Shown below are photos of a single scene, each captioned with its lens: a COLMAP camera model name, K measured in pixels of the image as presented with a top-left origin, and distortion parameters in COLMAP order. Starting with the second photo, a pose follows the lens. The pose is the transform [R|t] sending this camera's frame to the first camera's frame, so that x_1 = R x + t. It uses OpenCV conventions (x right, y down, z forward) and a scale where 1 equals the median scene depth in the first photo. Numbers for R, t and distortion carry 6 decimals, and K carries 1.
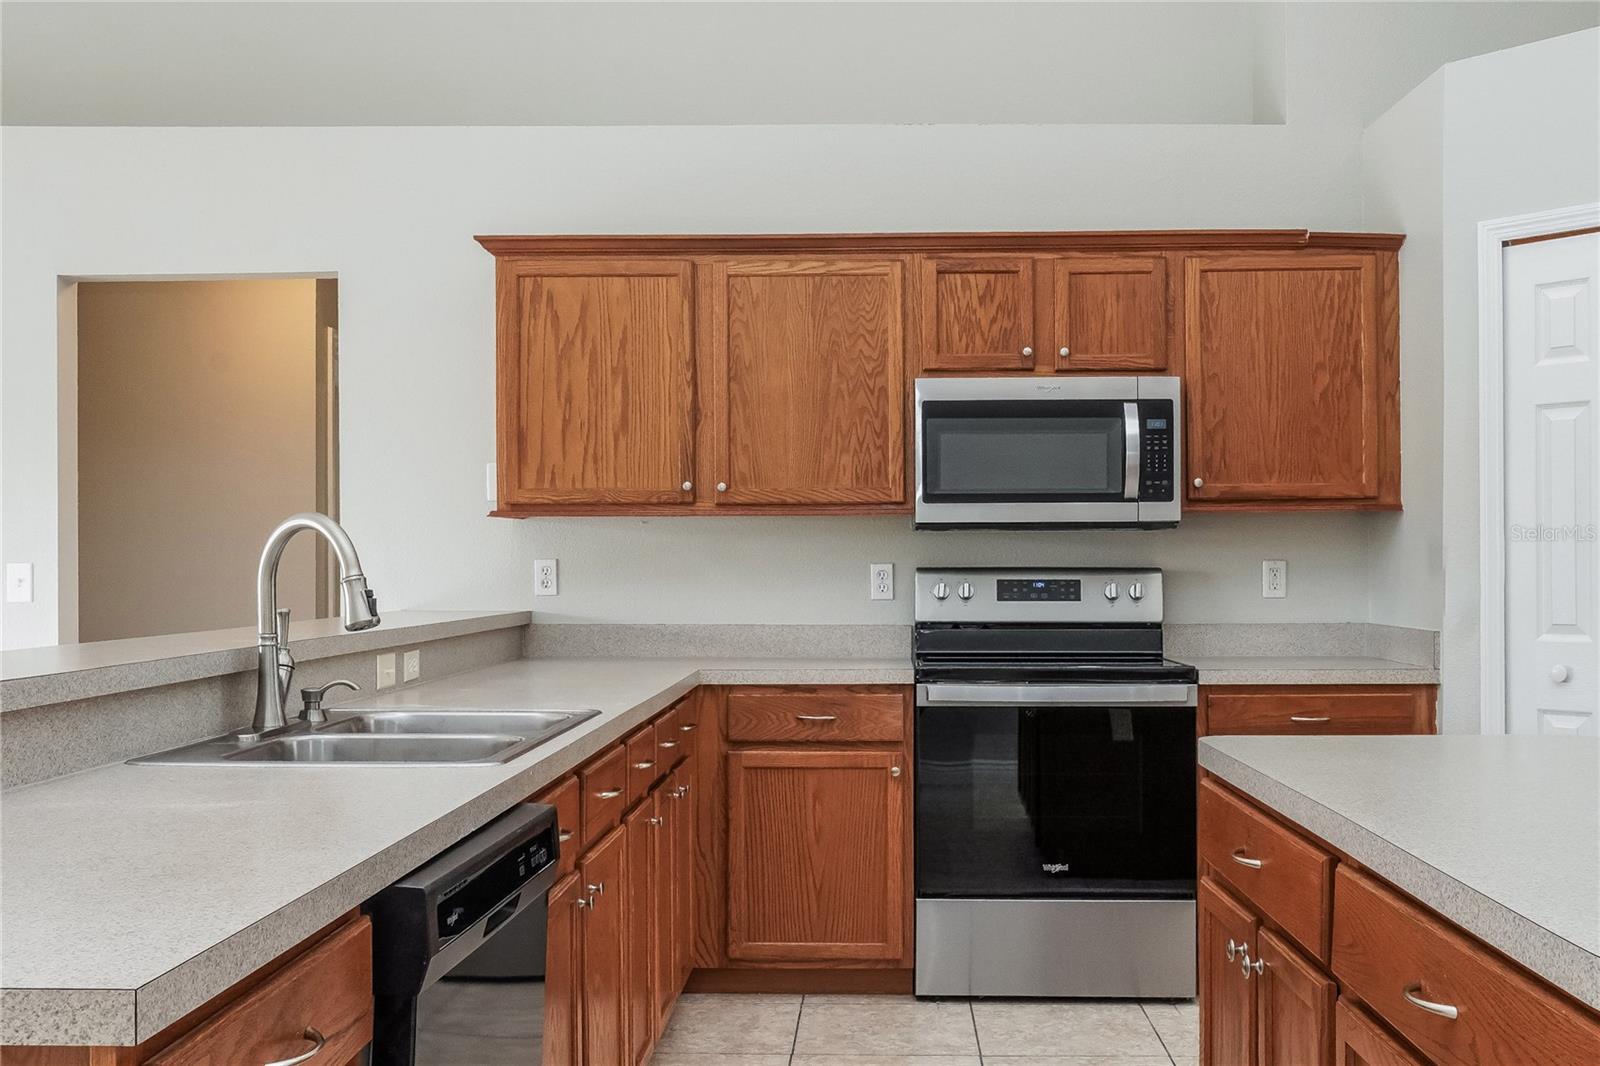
lens RADIAL K [[1668.1, 0, 802.4], [0, 1668.1, 557.9], [0, 0, 1]] dist [0.000073, 0.023349]
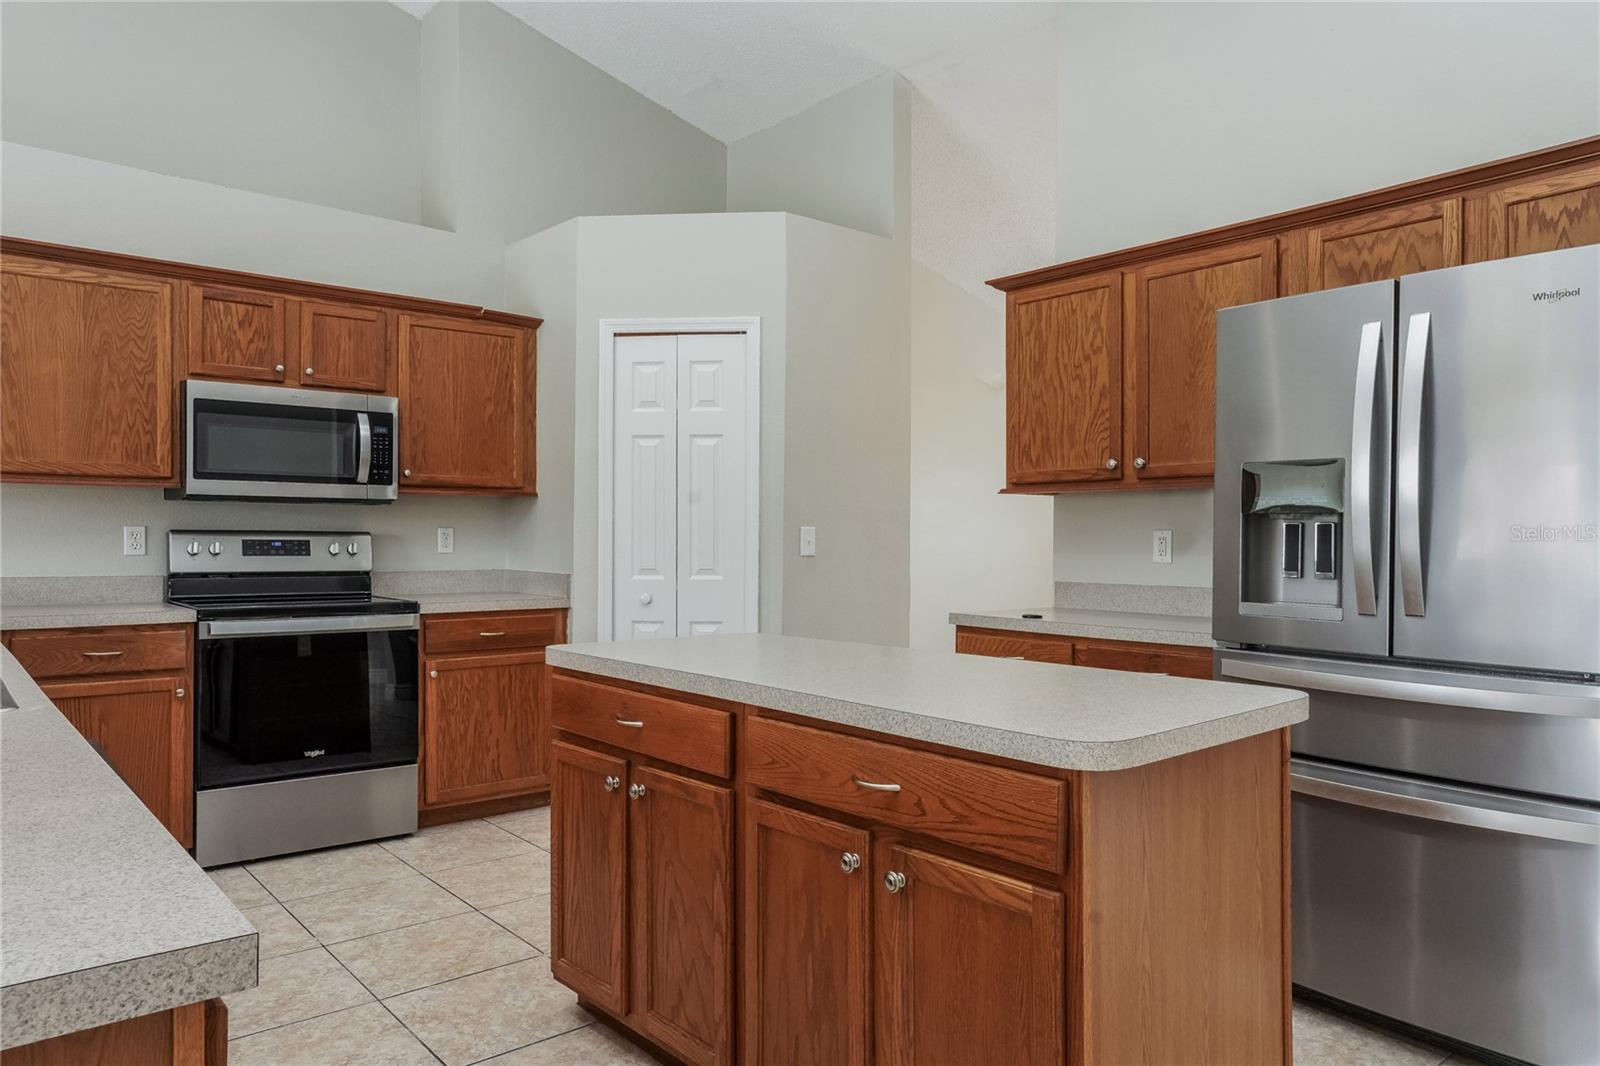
lens RADIAL K [[1111.8, 0, 800.0], [0, 1111.8, 533.0], [0, 0, 1]] dist [0.001116, 0.039142]
pose [[0.751968, 0.010395, 0.659118, -0.137230], [-0.013963, 0.999902, 0.000160, 0.001623], [-0.659052, -0.009324, 0.752040, 0.059588]]
